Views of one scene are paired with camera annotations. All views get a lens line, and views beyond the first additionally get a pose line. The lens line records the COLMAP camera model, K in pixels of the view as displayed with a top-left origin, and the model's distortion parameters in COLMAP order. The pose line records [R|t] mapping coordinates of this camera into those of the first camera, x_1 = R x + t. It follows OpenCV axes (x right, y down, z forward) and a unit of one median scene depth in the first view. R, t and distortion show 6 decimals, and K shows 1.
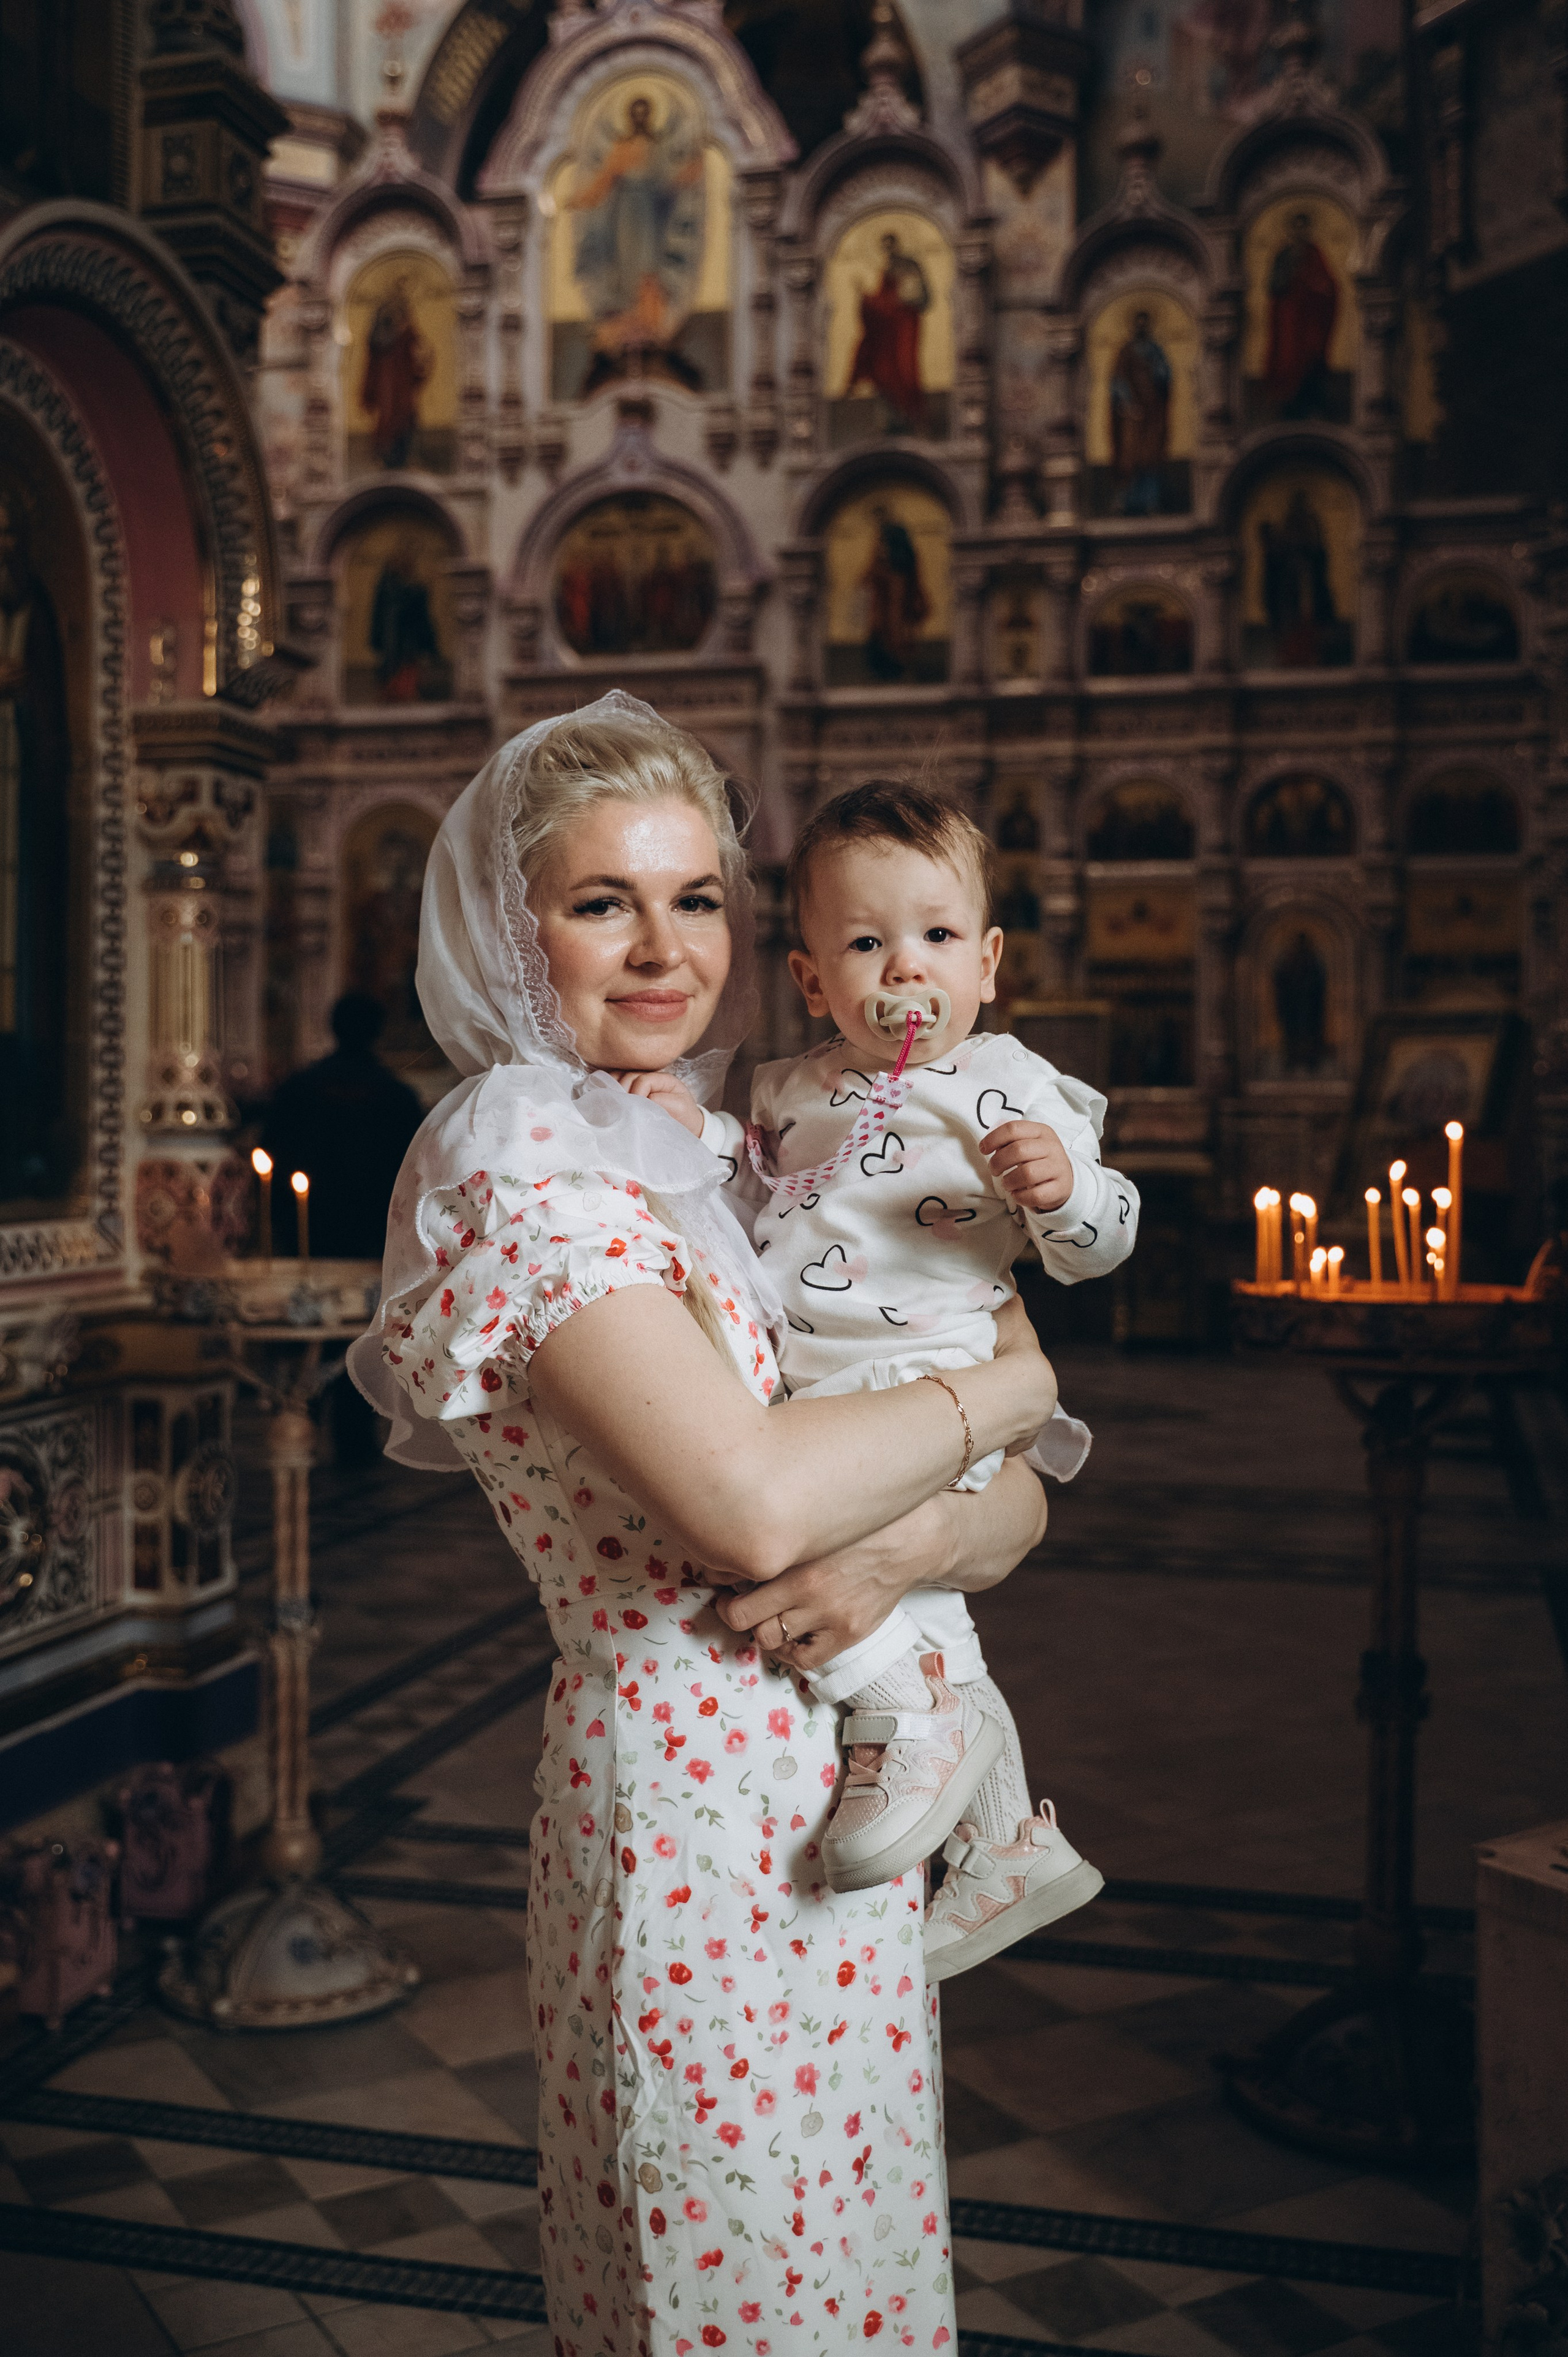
lens RADIAL K [[2435.6, 0, 805.4], [0, 2435.6, 1112.2], [0, 0, 1]] dist [0.003209, 0.000000]
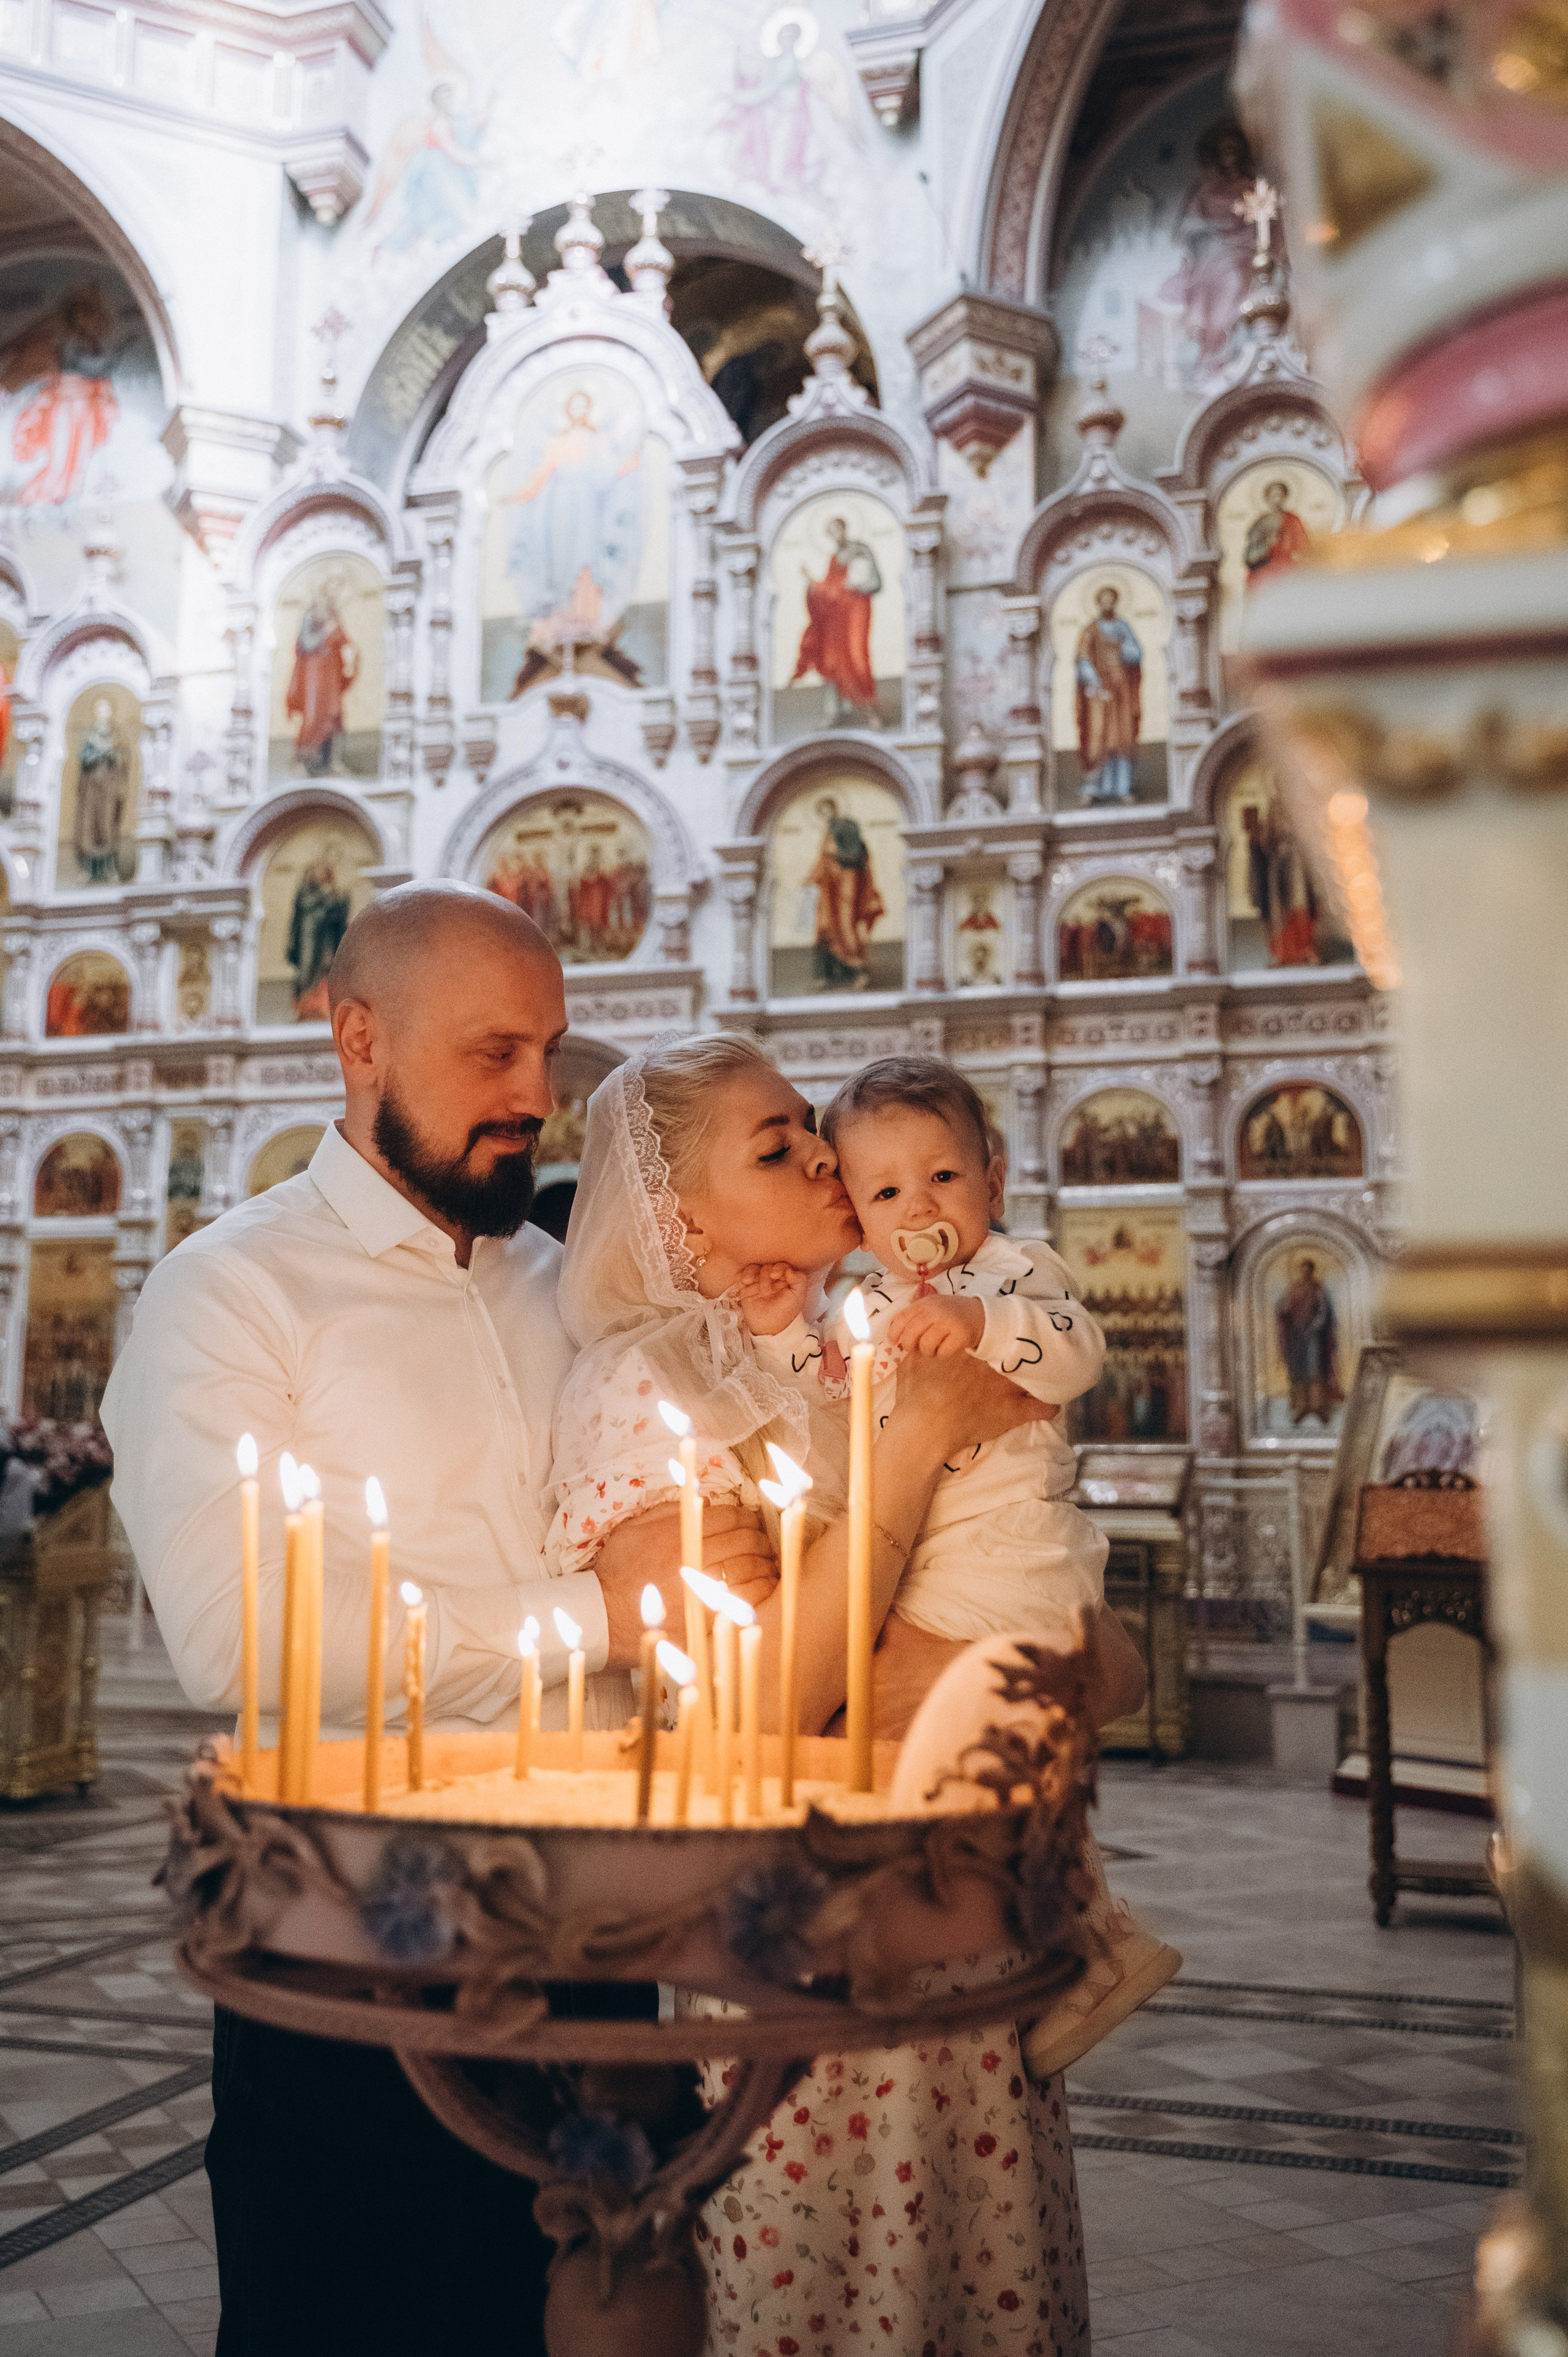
lens RADIAL K [[2435.6, 0, 745.8], [0, 2435.6, 1059.9], [0, 0, 1]] dist [0.003209, 0.000000]
pose [[0.998322, -0.007435, -0.057431, 0.051485], [-0.002409, 0.985534, -0.169461, 0.002811], [0.057860, 0.169315, 0.983862, 0.113329]]
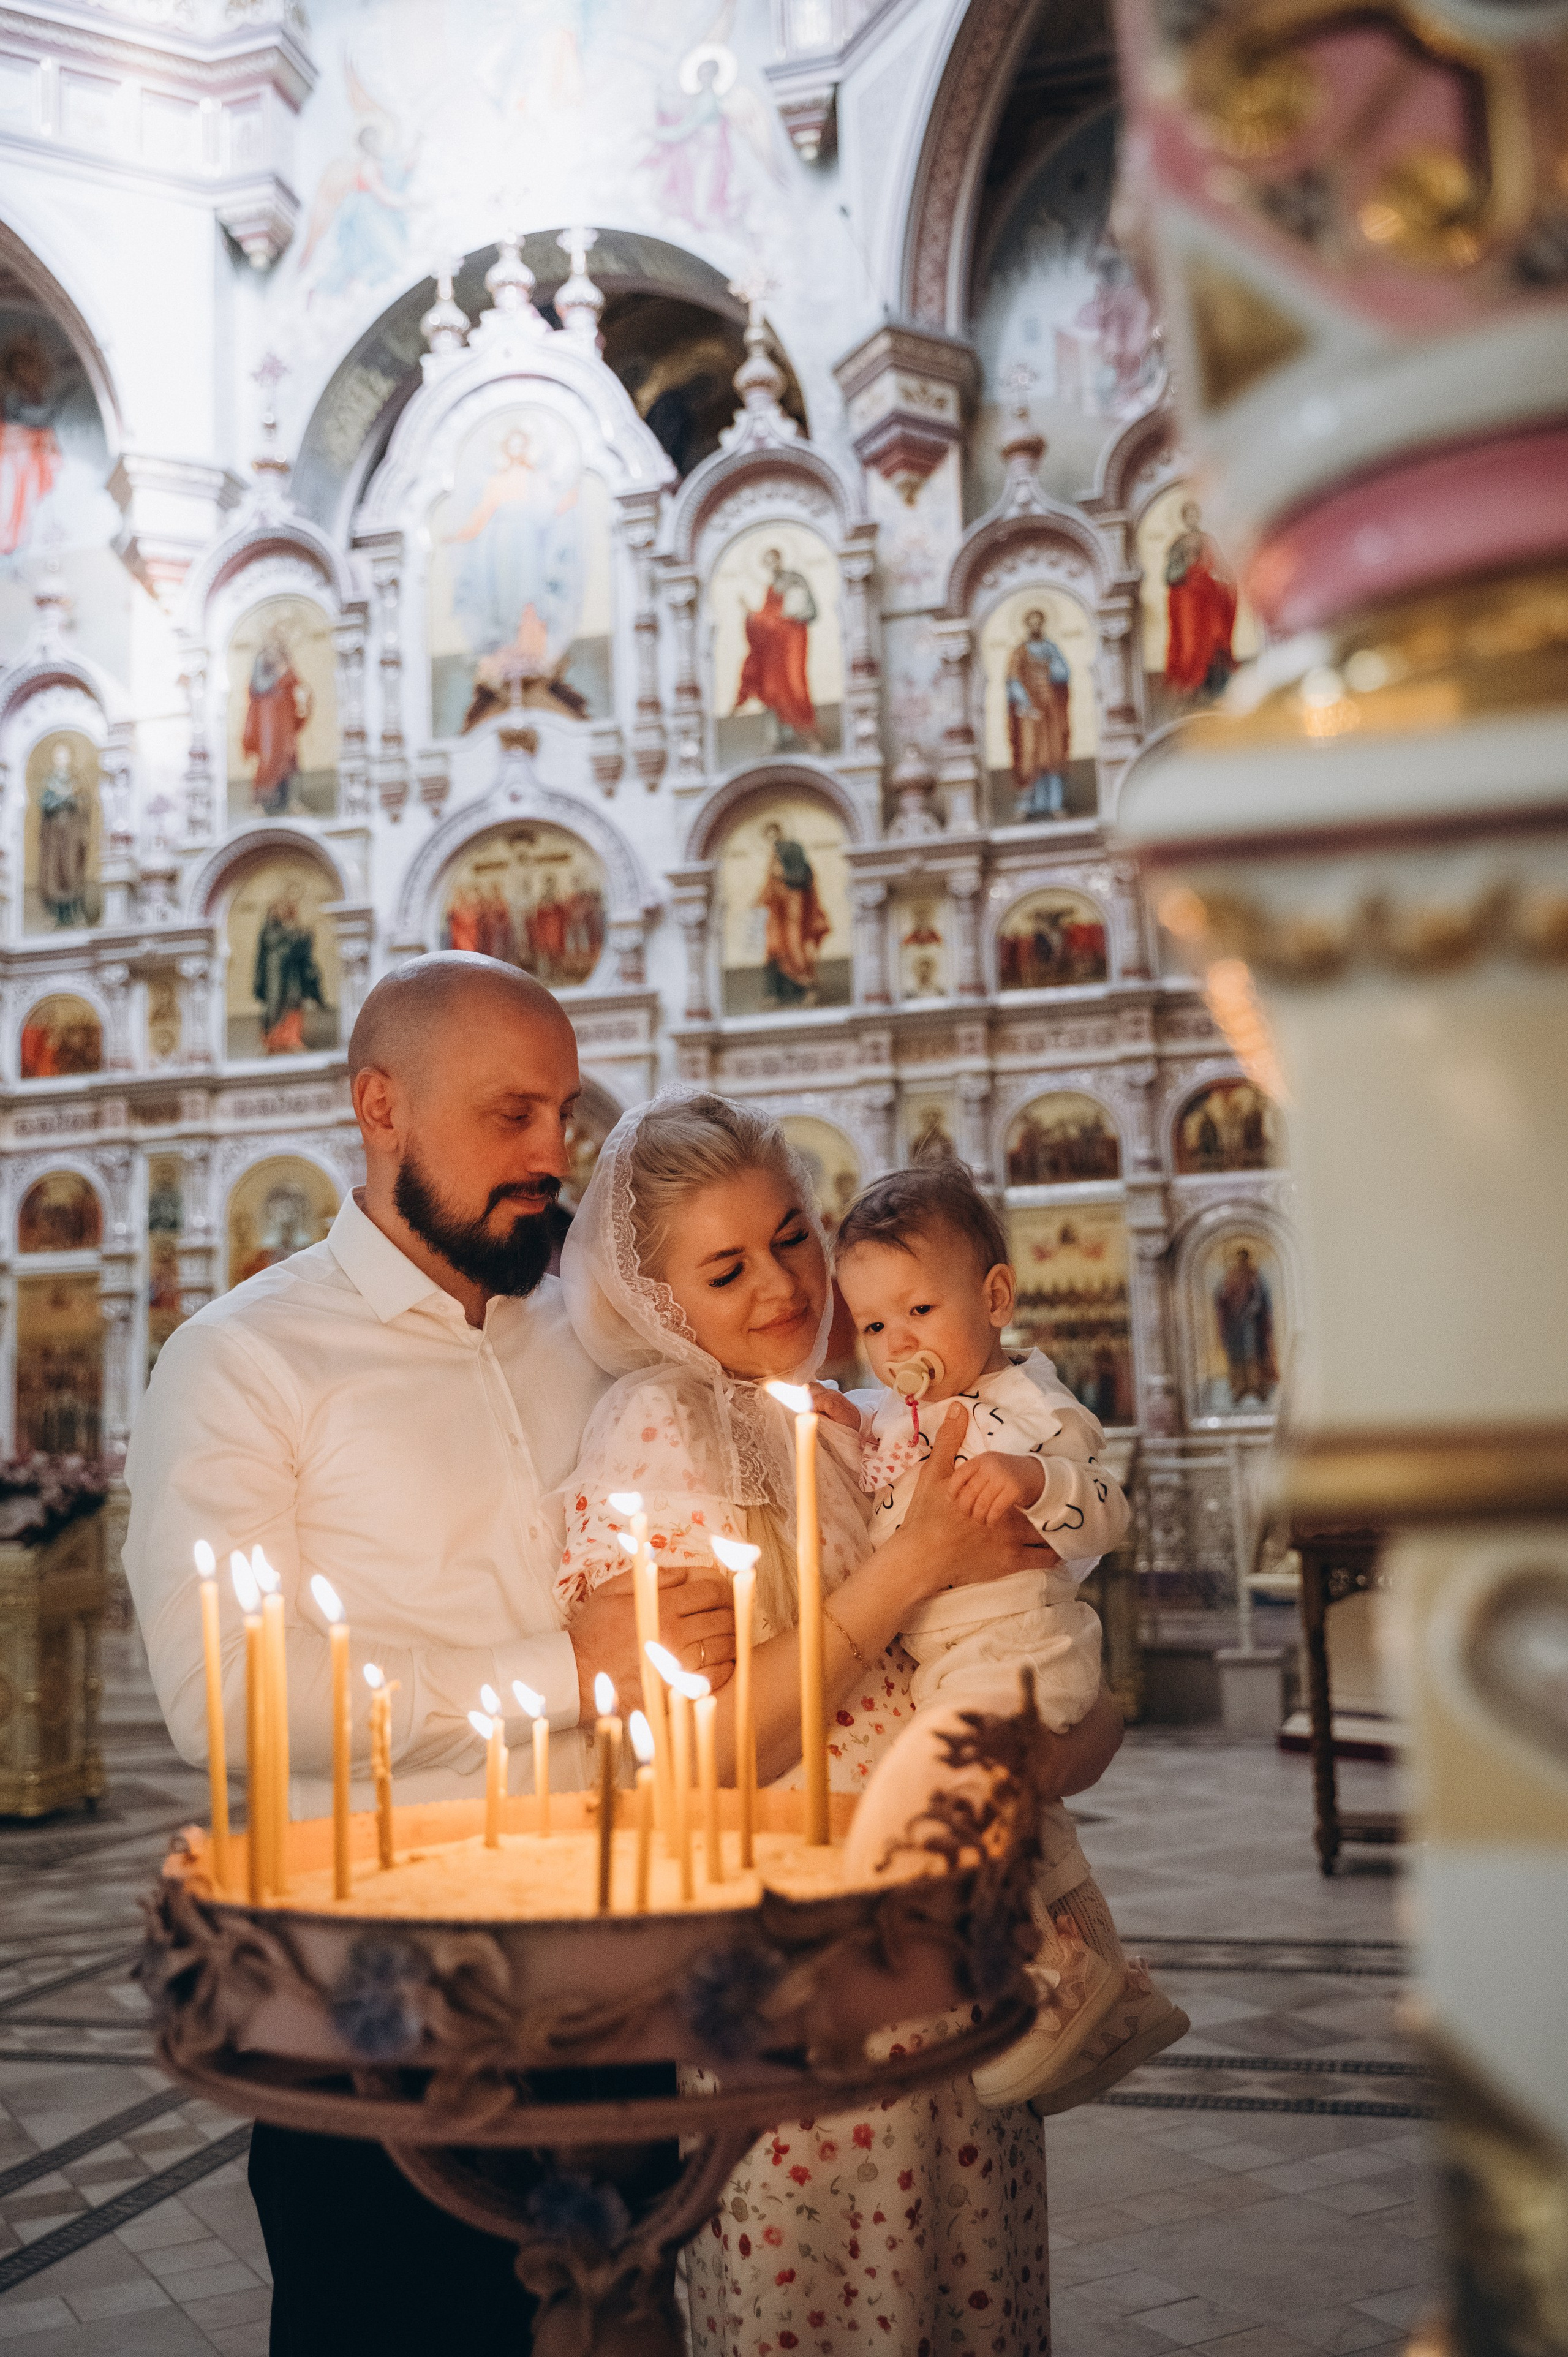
lens RADIAL K [[2332.1, 0, 804.3], [0, 2332.1, 1177.3], [0, 0, 1]] dist [0.002608, 0.000000]
pose [[0.998967, -0.042216, -0.016802, 0.052173], [0.039831, 0.991574, -0.123267, 0.000531], [0.021864, 0.122470, 0.992231, 0.114287]]
